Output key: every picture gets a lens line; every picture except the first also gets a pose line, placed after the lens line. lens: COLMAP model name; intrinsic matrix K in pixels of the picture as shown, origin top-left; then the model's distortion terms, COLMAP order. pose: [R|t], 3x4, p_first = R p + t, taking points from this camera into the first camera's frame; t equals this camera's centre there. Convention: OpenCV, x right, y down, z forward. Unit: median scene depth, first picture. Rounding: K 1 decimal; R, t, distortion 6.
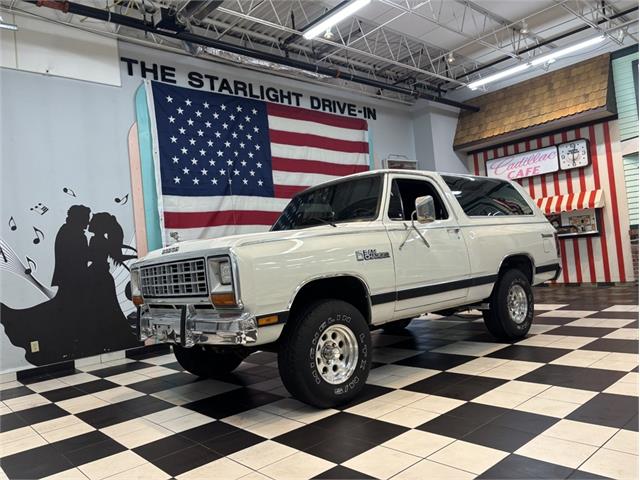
lens RADIAL K [[483.4, 0, 322.2], [0, 483.4, 241.2], [0, 0, 1]] dist [0.050525, -0.060121]
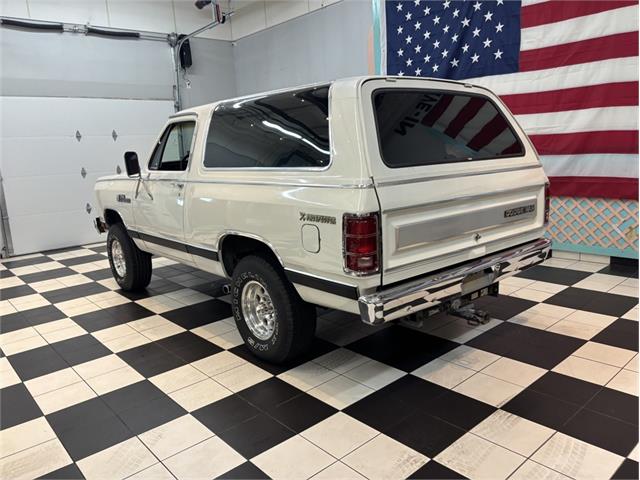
lens RADIAL K [[483.4, 0, 319.8], [0, 483.4, 236.5], [0, 0, 1]] dist [0.050525, -0.060121]
pose [[-0.003672, 0.275569, -0.961274, 0.880973], [0.094928, 0.957036, 0.273991, -0.115730], [0.995477, -0.090246, -0.029673, 0.993497]]
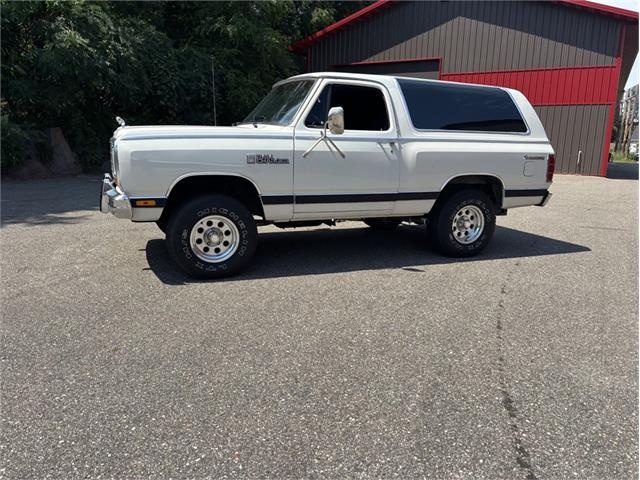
lens RADIAL K [[483.4, 0, 316.9], [0, 483.4, 238.4], [0, 0, 1]] dist [0.050525, -0.060121]
pose [[0.940954, 0.180936, -0.286125, 0.358953], [-0.102716, 0.957936, 0.267972, -0.068100], [0.322575, -0.222759, 0.919958, -0.010199]]
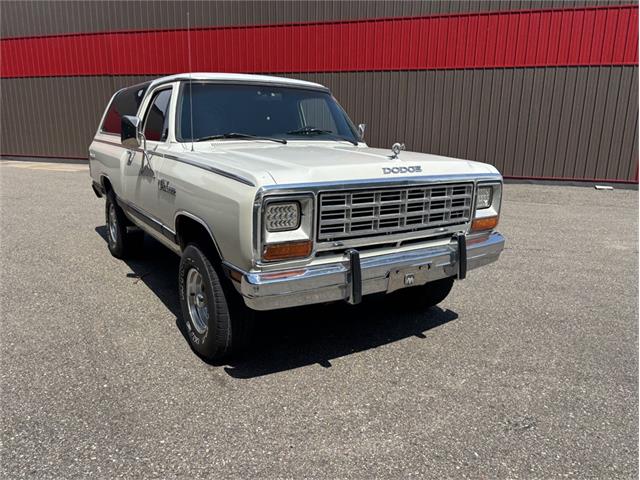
lens RADIAL K [[483.4, 0, 321.8], [0, 483.4, 243.6], [0, 0, 1]] dist [0.050525, -0.060121]
pose [[0.117103, -0.131920, 0.984319, -0.686558], [-0.079864, 0.986677, 0.141738, 0.023235], [-0.989903, -0.095210, 0.105008, 0.663754]]
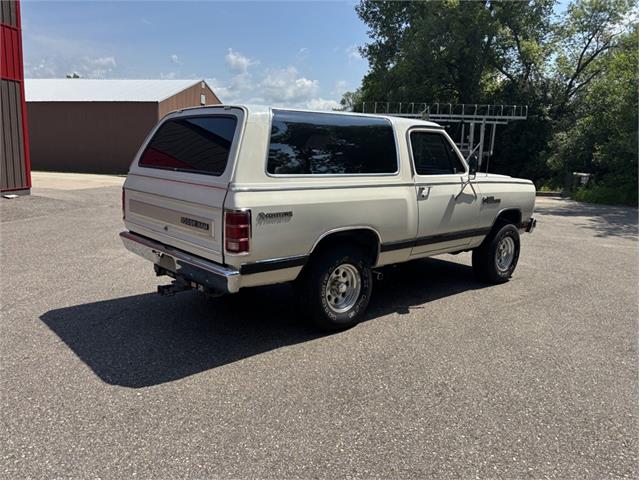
lens RADIAL K [[483.4, 0, 318.4], [0, 483.4, 236.2], [0, 0, 1]] dist [0.050525, -0.060121]
pose [[-0.997306, 0.072399, -0.011823, 0.190752], [0.070244, 0.988941, 0.130618, -0.021966], [0.021149, 0.129436, -0.991362, 1.809935]]
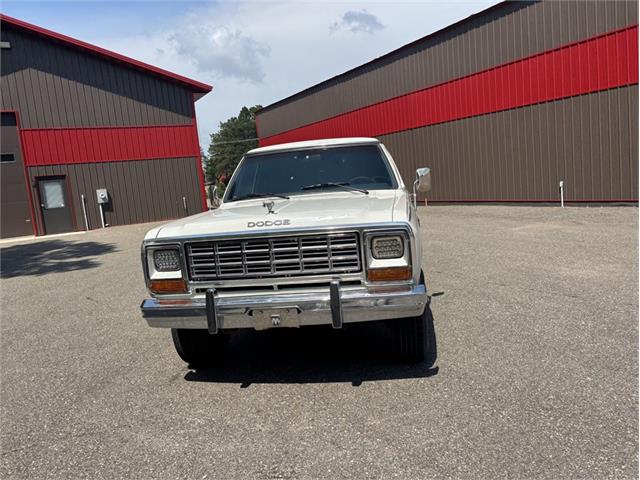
lens RADIAL K [[483.4, 0, 322.0], [0, 483.4, 228.4], [0, 0, 1]] dist [0.050525, -0.060121]
pose [[0.764264, -0.038536, 0.643751, -0.508668], [-0.019364, 0.996392, 0.082635, -0.027968], [-0.644613, -0.075621, 0.760760, 0.184192]]
